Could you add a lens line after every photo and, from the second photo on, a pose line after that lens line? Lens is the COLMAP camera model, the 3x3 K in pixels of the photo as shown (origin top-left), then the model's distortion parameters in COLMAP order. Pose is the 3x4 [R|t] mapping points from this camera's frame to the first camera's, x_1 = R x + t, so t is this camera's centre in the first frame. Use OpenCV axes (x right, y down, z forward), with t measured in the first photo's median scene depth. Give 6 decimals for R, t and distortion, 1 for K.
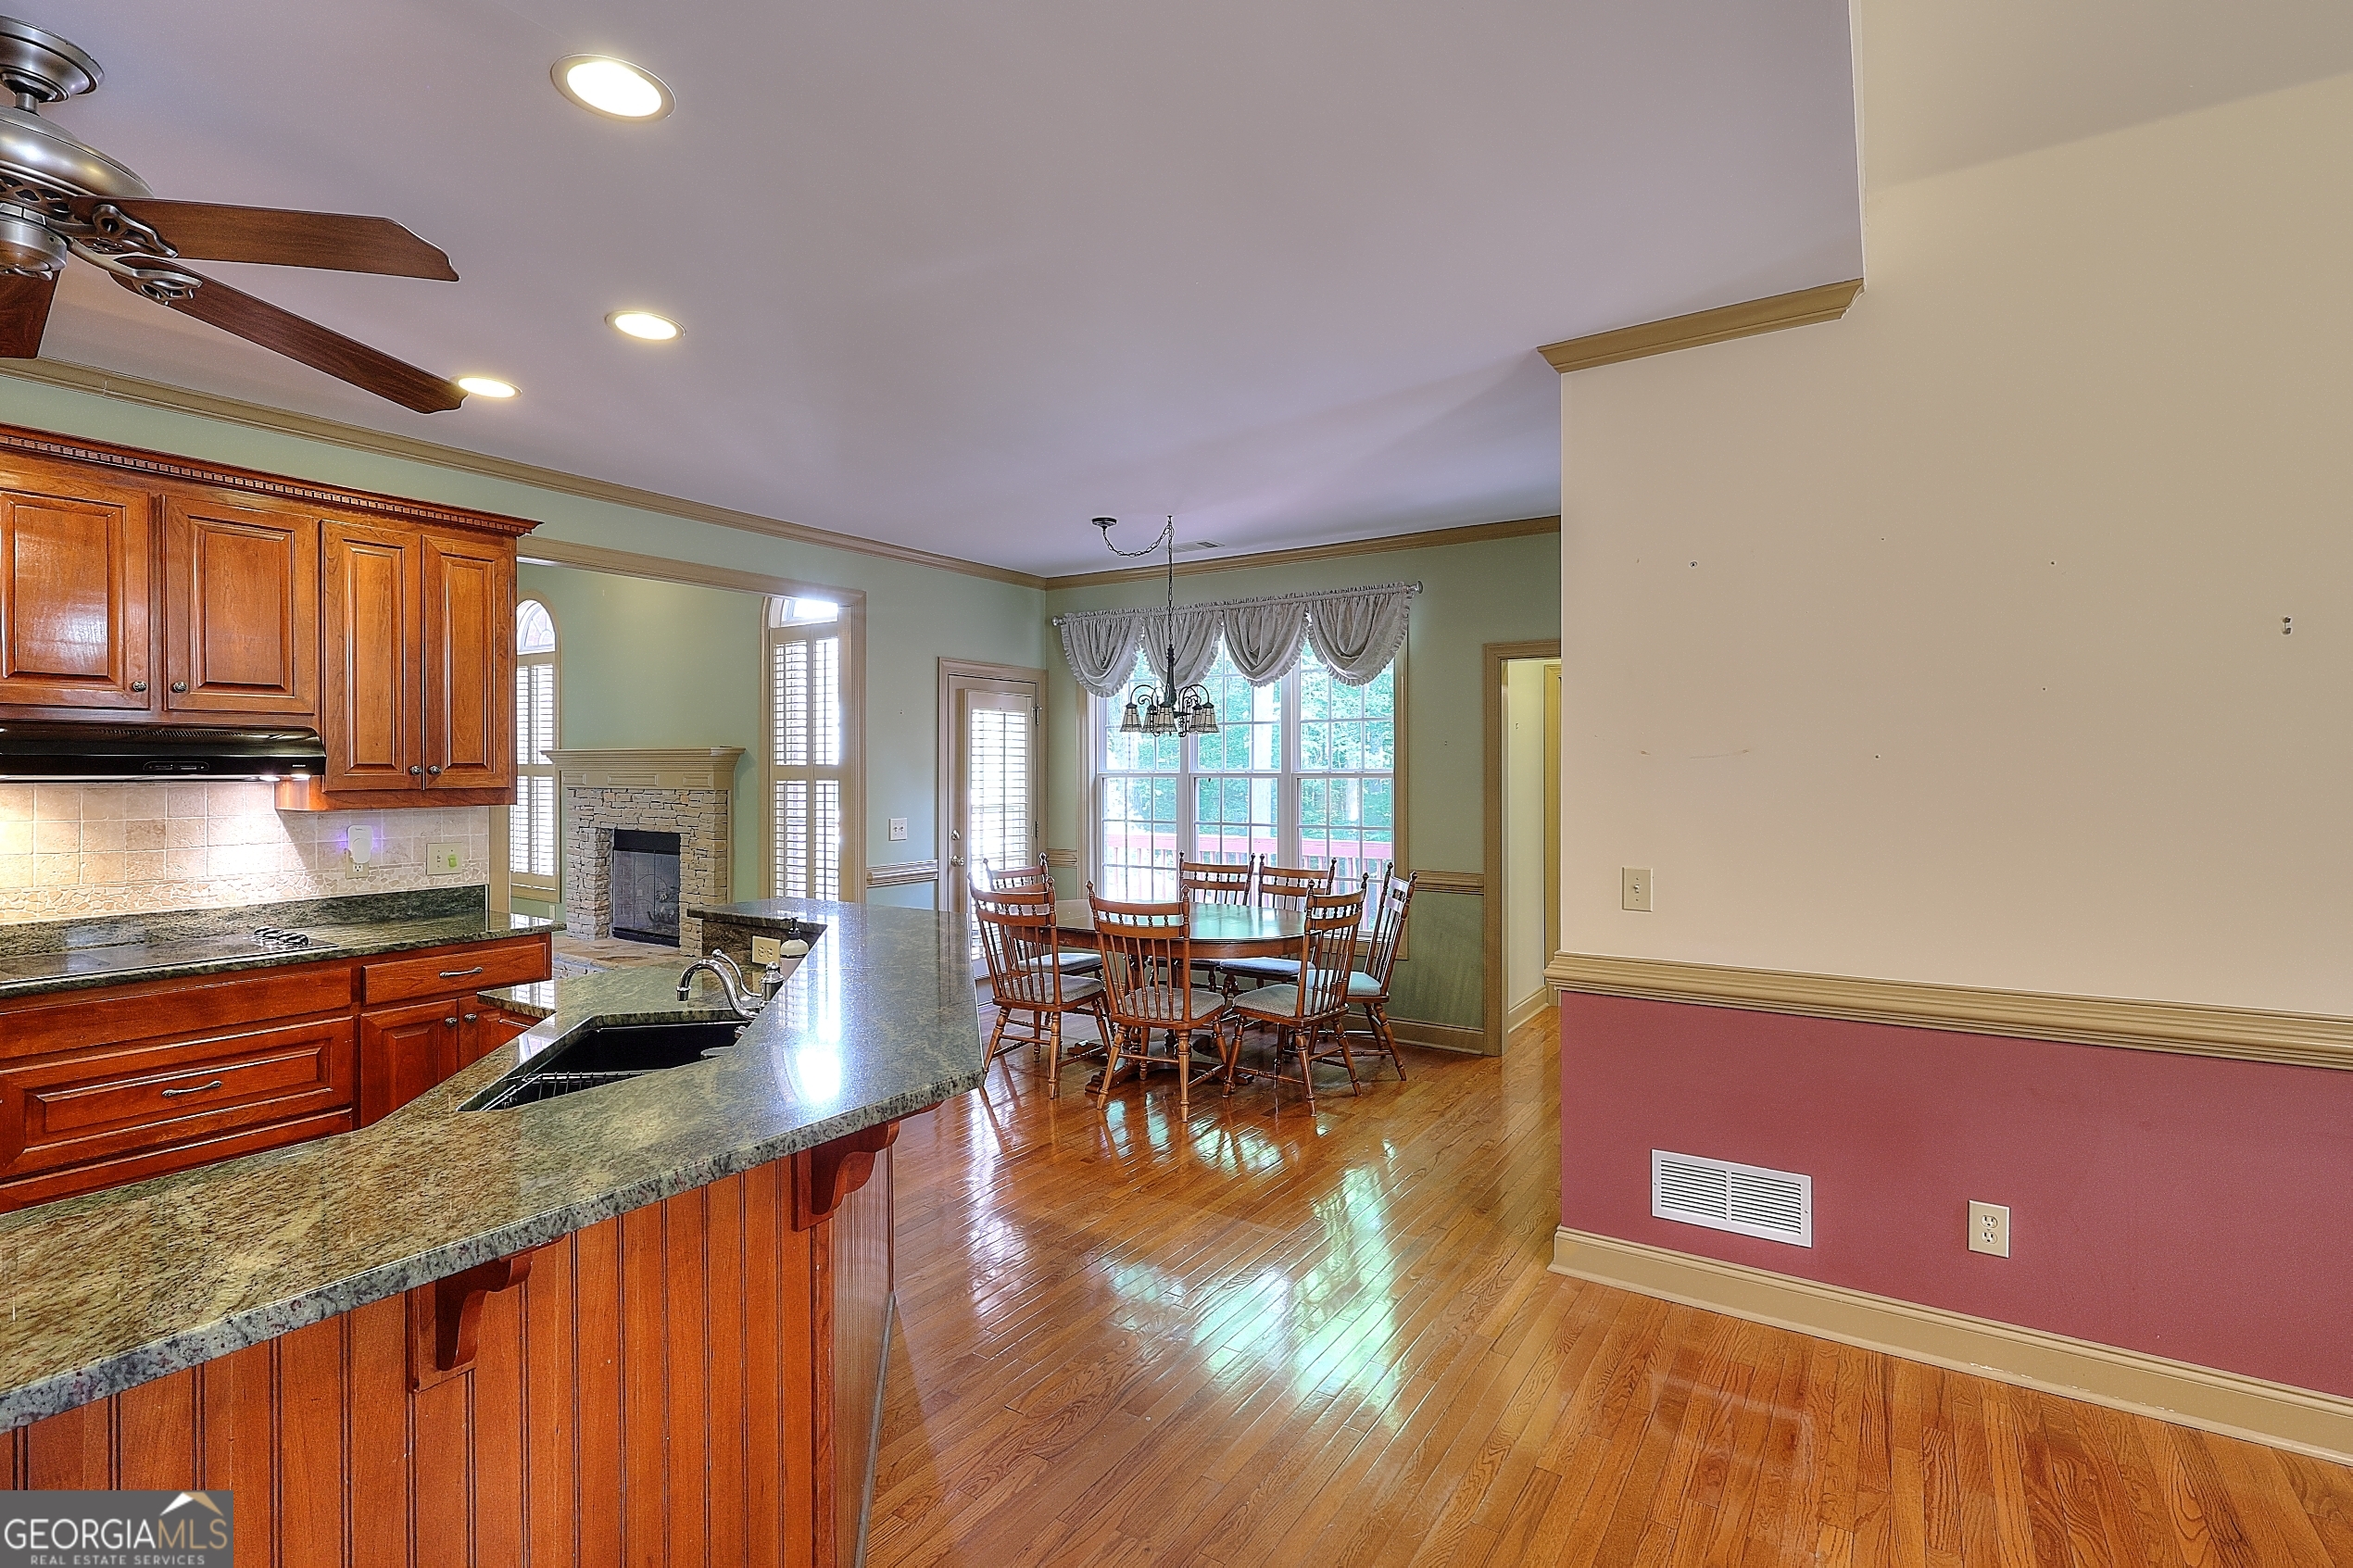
lens RADIAL K [[1081.0, 0, 1172.5], [0, 1081.0, 778.2], [0, 0, 1]] dist [-0.002198, -0.001325]
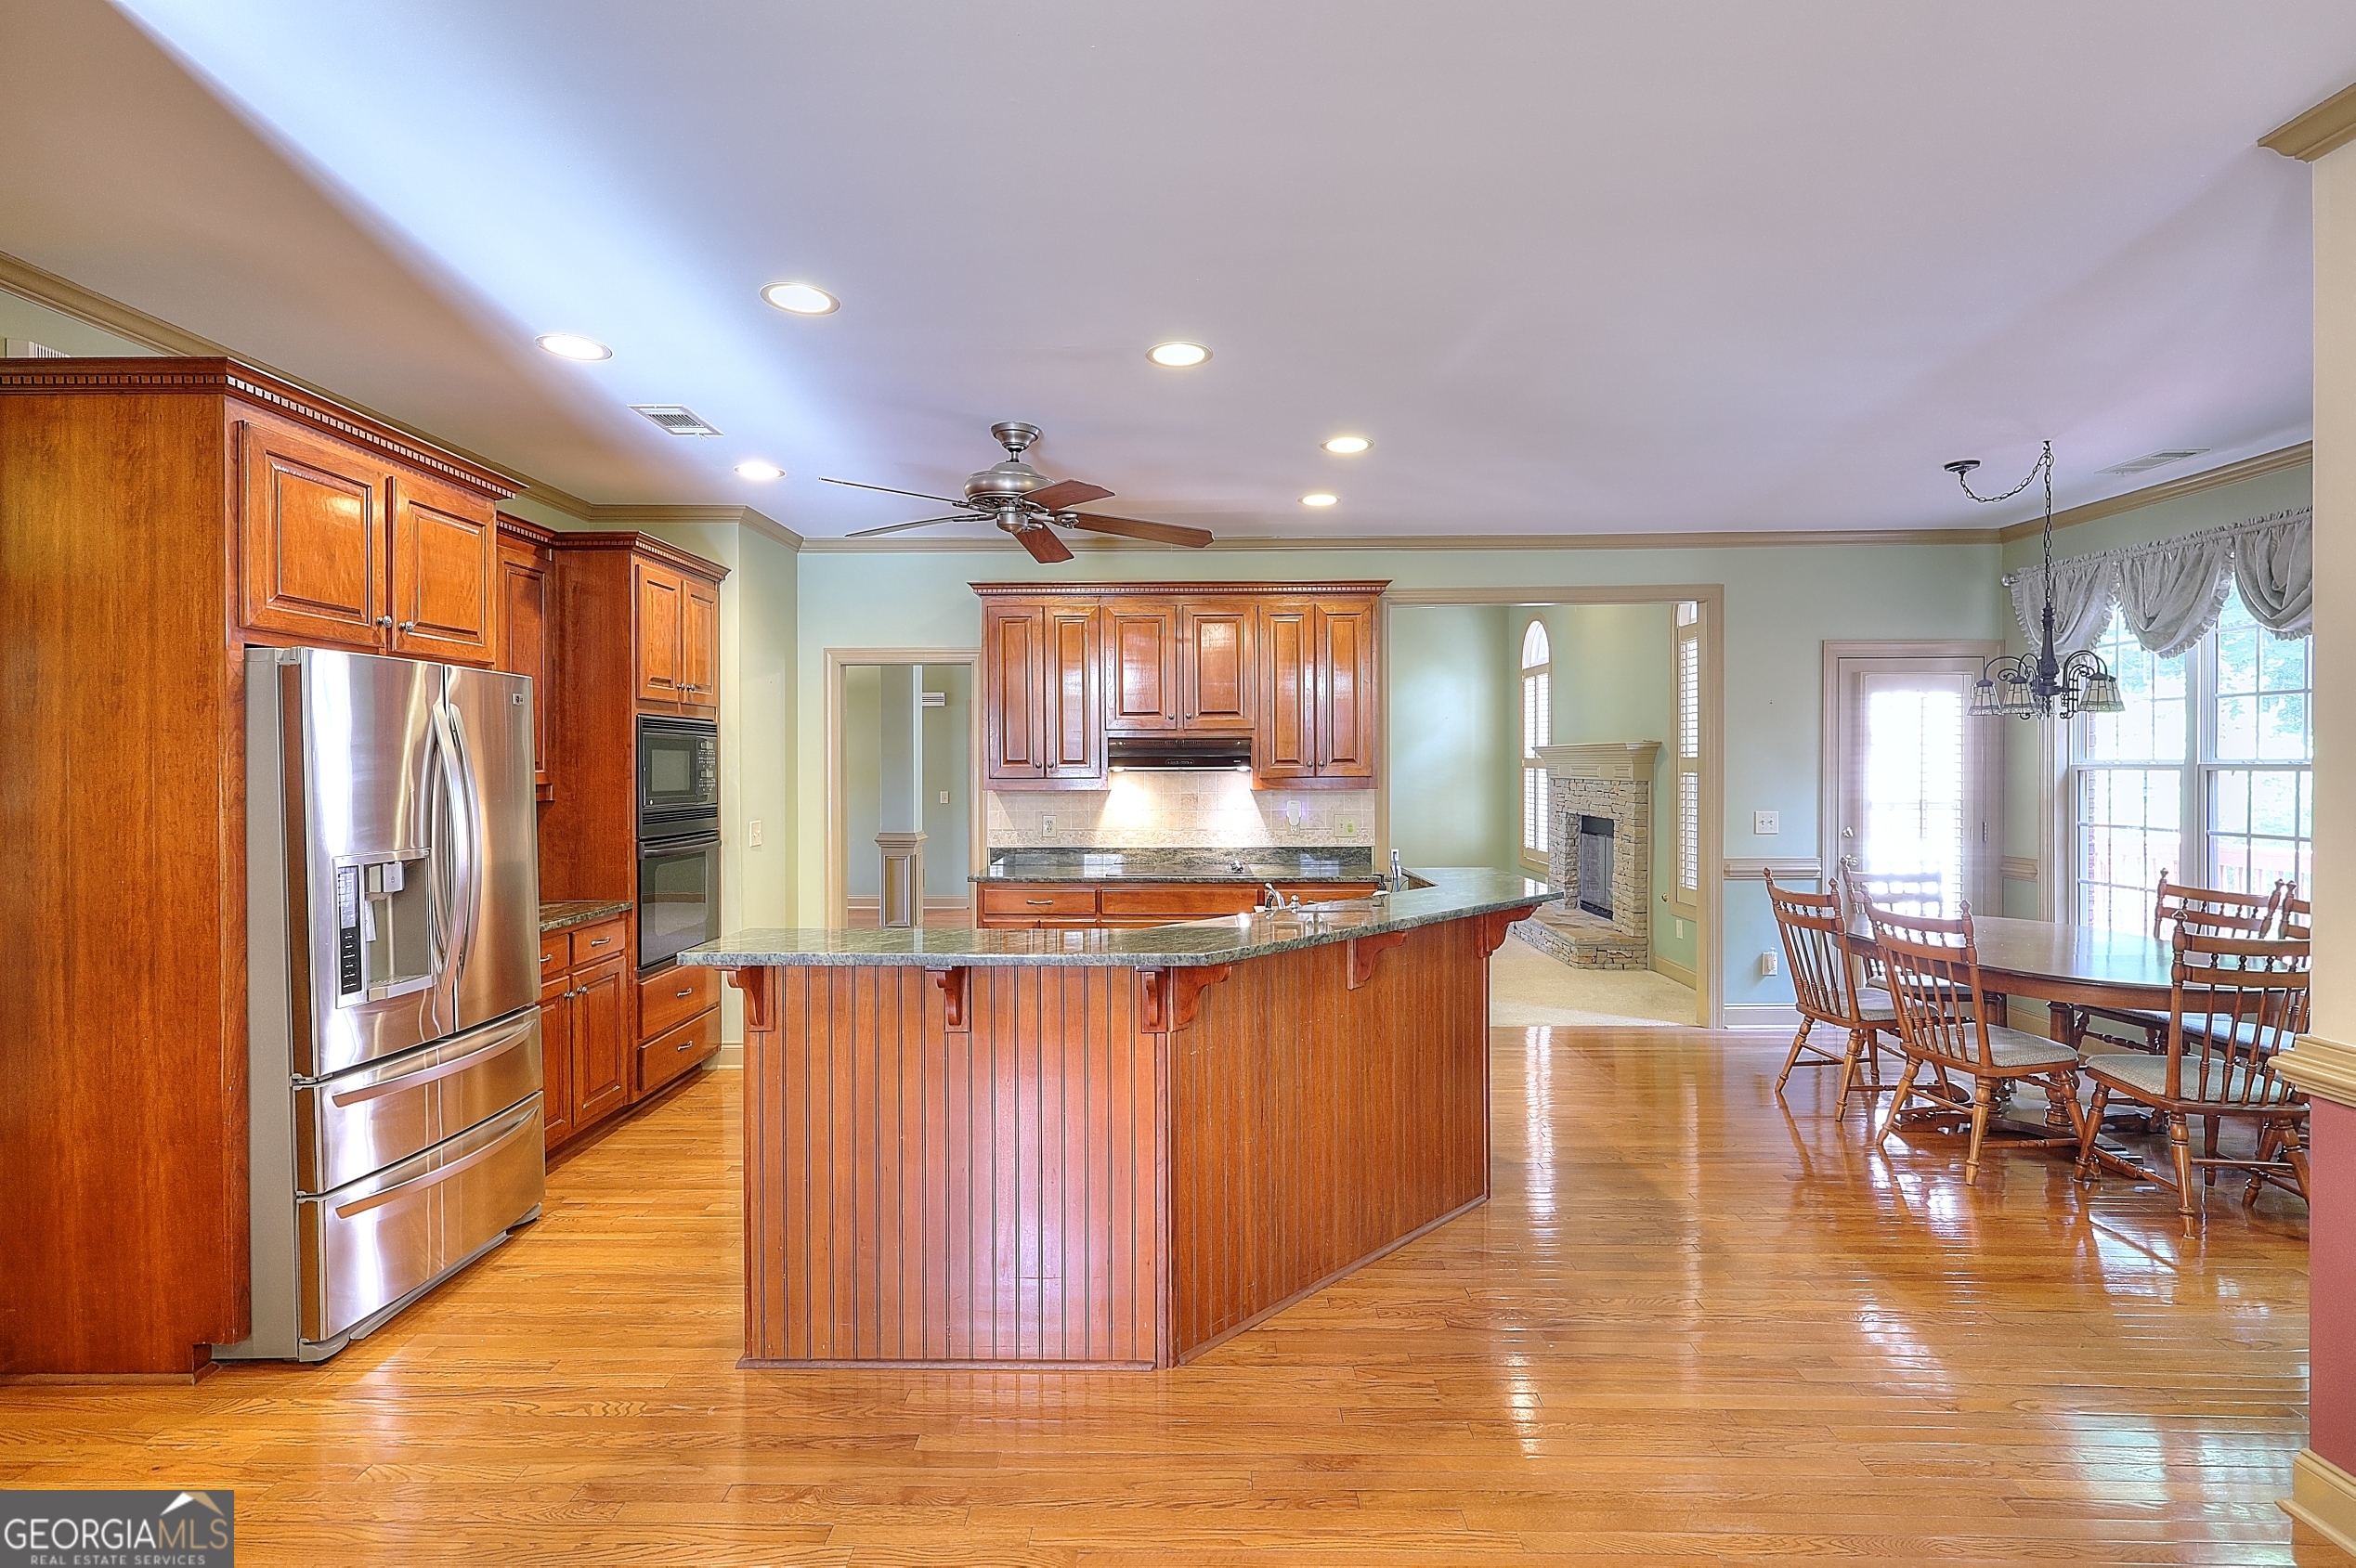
lens RADIAL K [[1082.3, 0, 1182.0], [0, 1082.3, 772.8], [0, 0, 1]] dist [-0.002198, -0.001325]
pose [[0.540260, 0.004152, -0.841488, 0.321736], [-0.002183, 0.999991, 0.003532, -0.000185], [0.841495, -0.000071, 0.540265, 0.035387]]
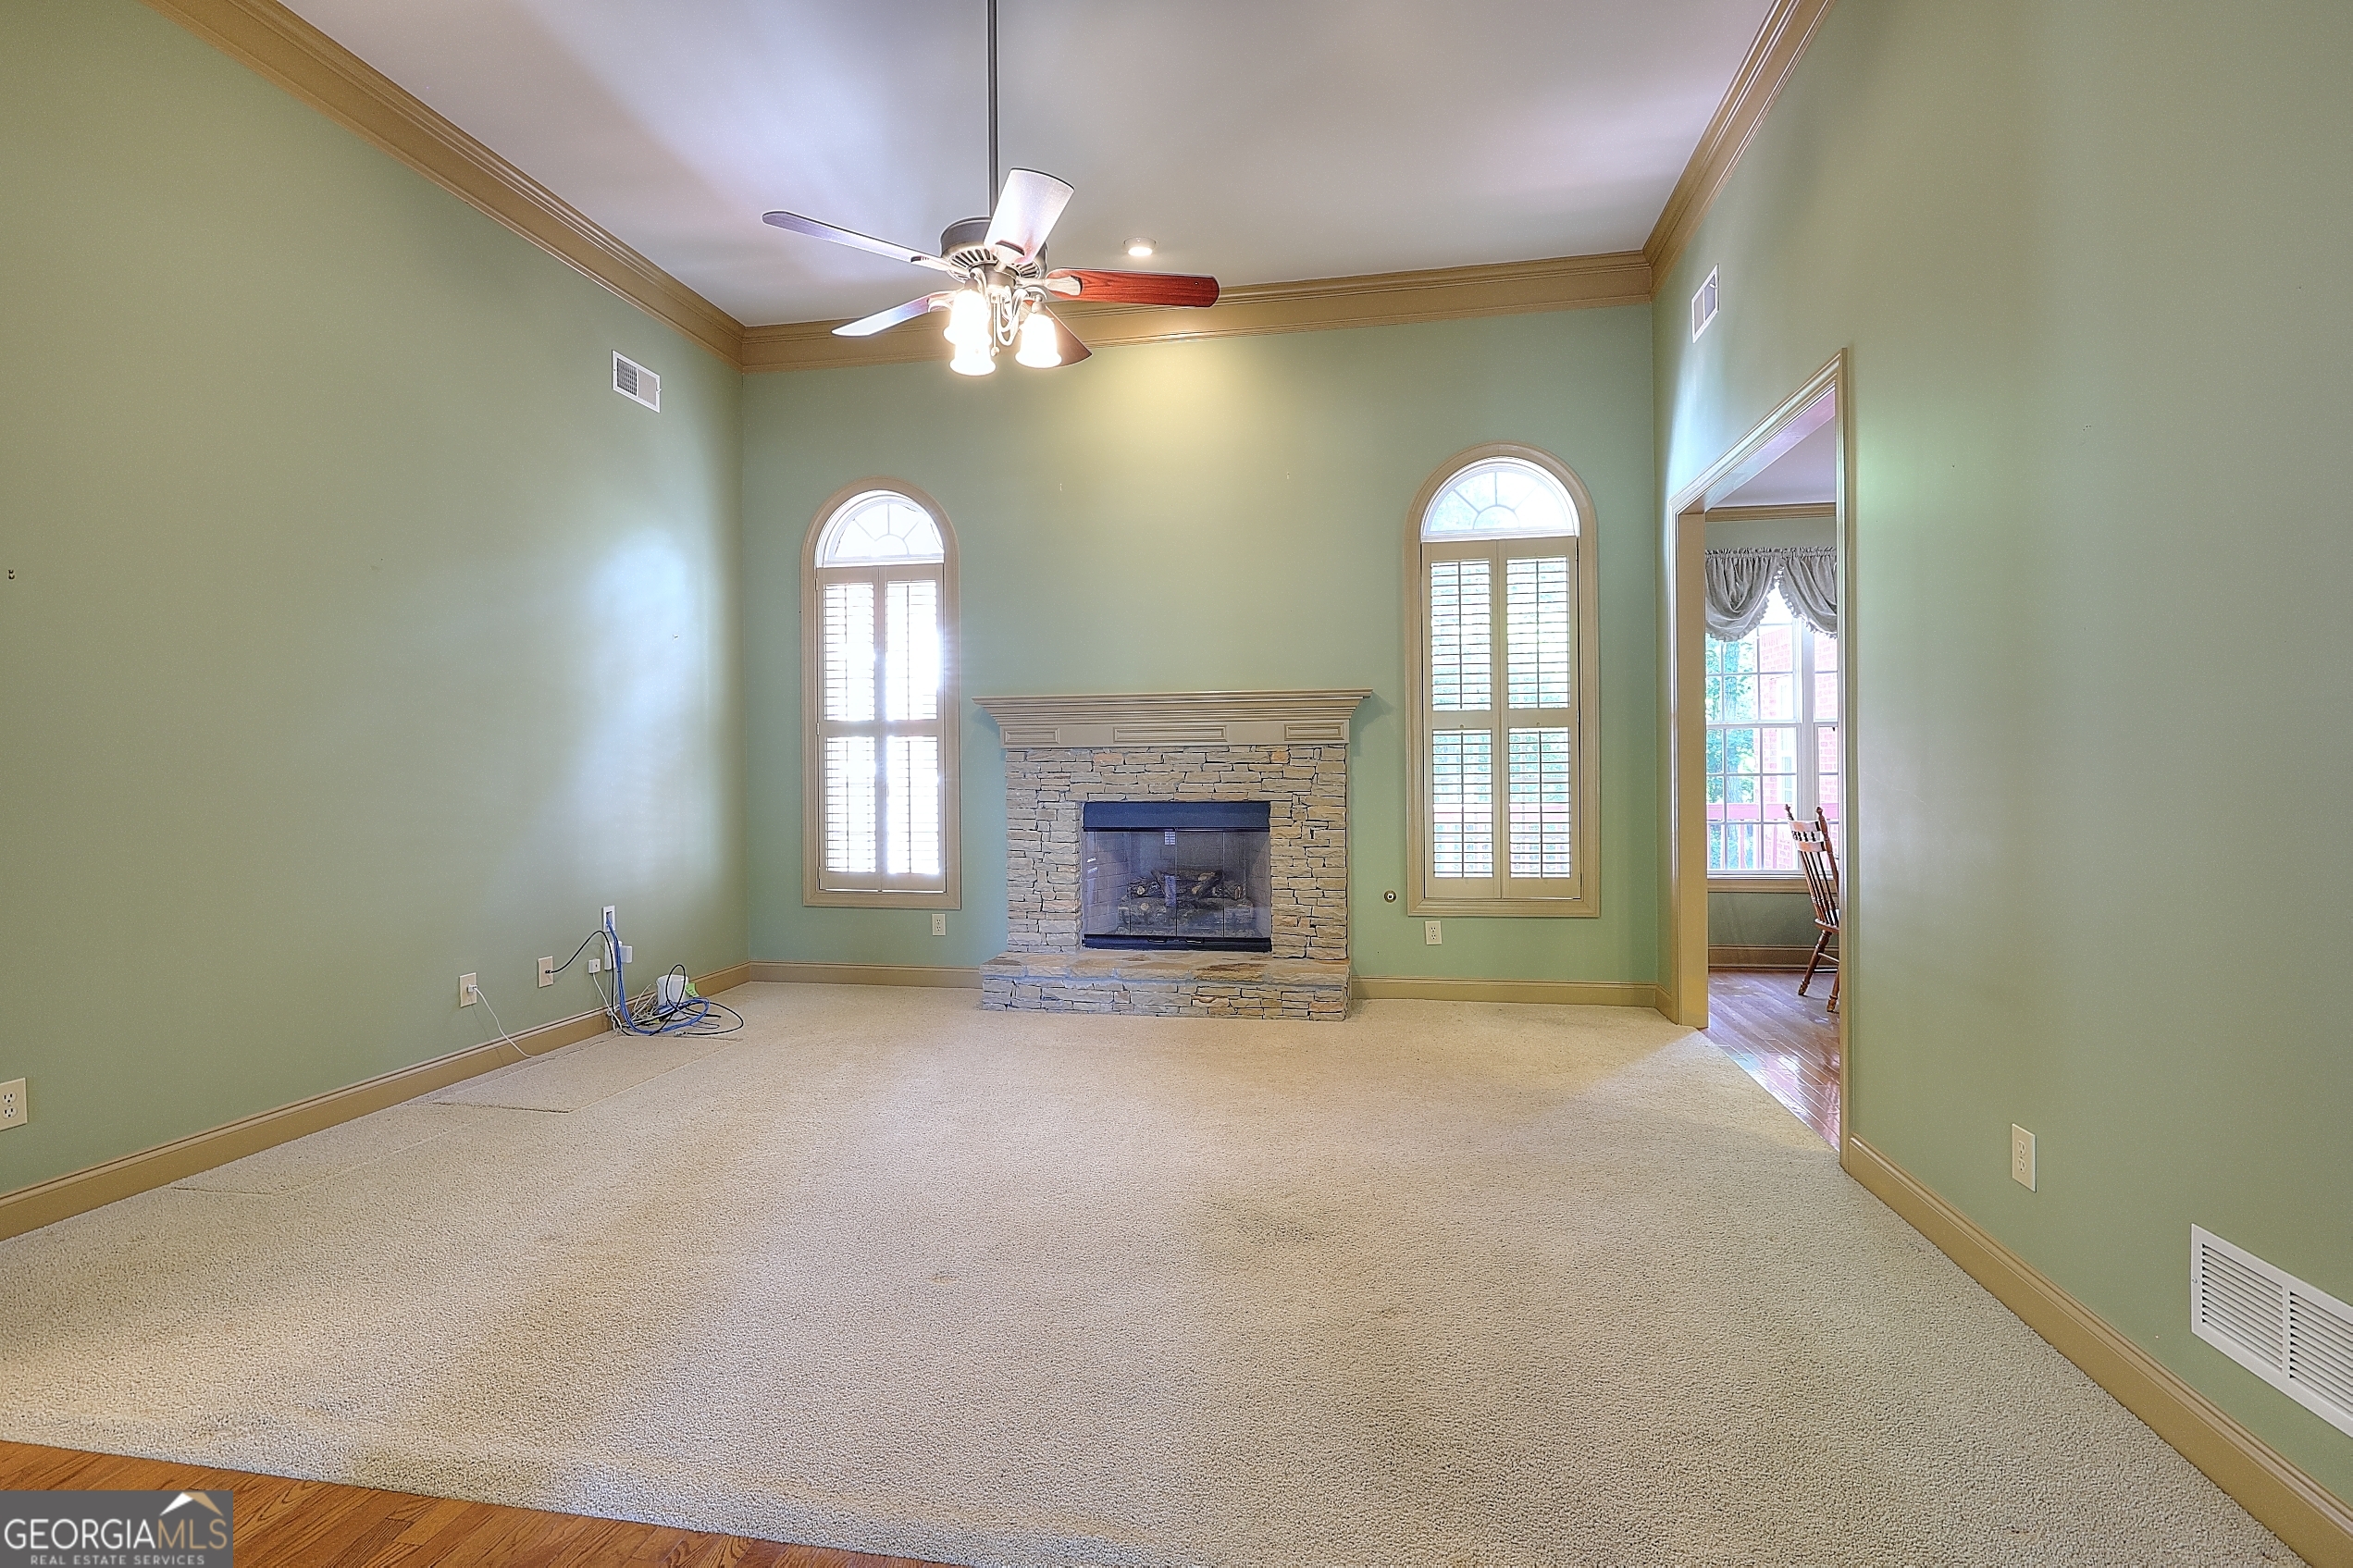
lens RADIAL K [[1081.0, 0, 1187.7], [0, 1081.0, 772.3], [0, 0, 1]] dist [-0.002198, -0.001325]
pose [[0.917971, -0.014365, 0.396387, -1.092567], [0.008570, 0.999829, 0.016388, 0.023276], [-0.396555, -0.011647, 0.917937, 0.425601]]
